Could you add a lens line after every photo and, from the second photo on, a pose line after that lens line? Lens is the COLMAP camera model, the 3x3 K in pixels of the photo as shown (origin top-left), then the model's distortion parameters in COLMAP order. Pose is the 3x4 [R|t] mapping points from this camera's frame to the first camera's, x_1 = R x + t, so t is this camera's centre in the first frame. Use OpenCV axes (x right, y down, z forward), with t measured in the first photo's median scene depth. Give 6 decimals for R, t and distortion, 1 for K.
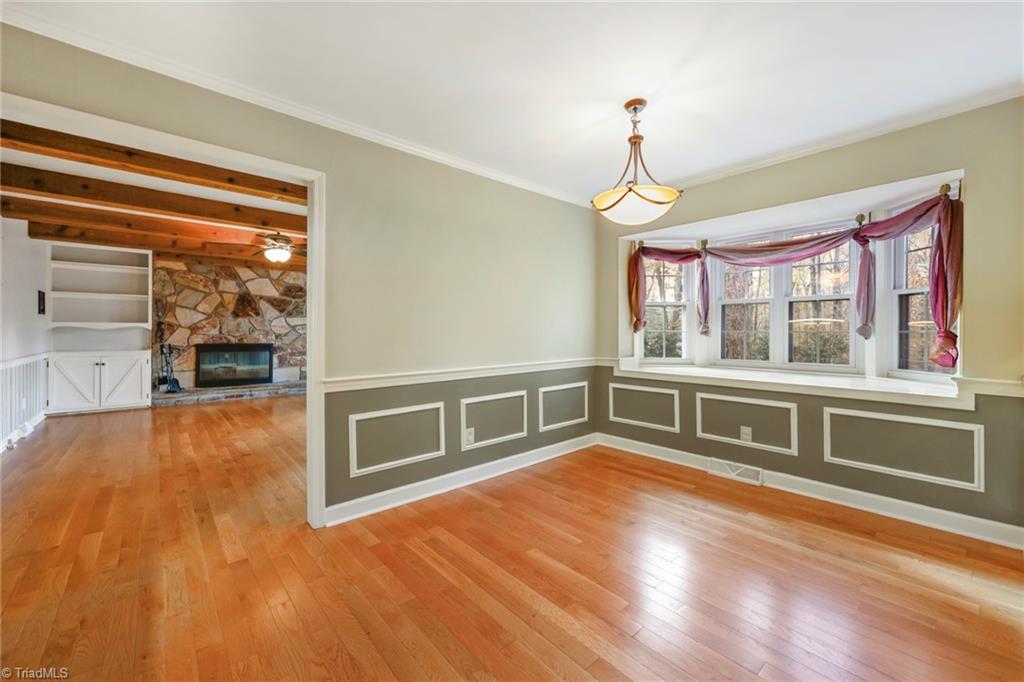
lens RADIAL K [[407.7, 0, 511.4], [0, 407.7, 331.6], [0, 0, 1]] dist [-0.001415, -0.000117]
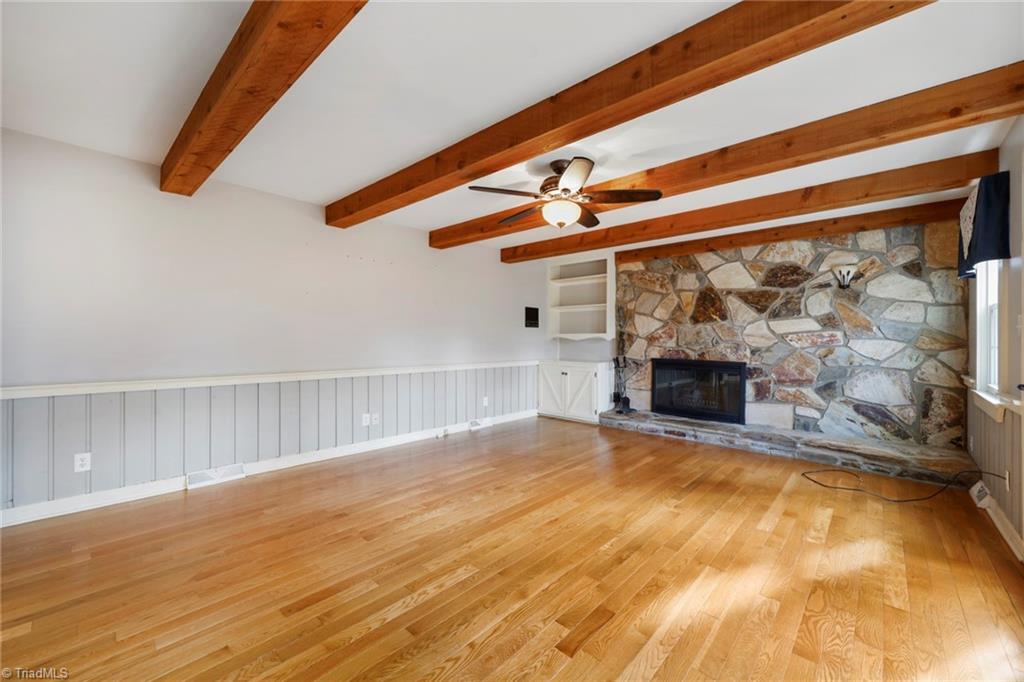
lens RADIAL K [[407.7, 0, 511.4], [0, 407.7, 331.6], [0, 0, 1]] dist [-0.001415, -0.000117]
pose [[0.093915, -0.018143, -0.995415, 0.012984], [-0.003960, 0.999819, -0.018597, -0.006177], [0.995572, 0.005689, 0.093826, 0.630297]]
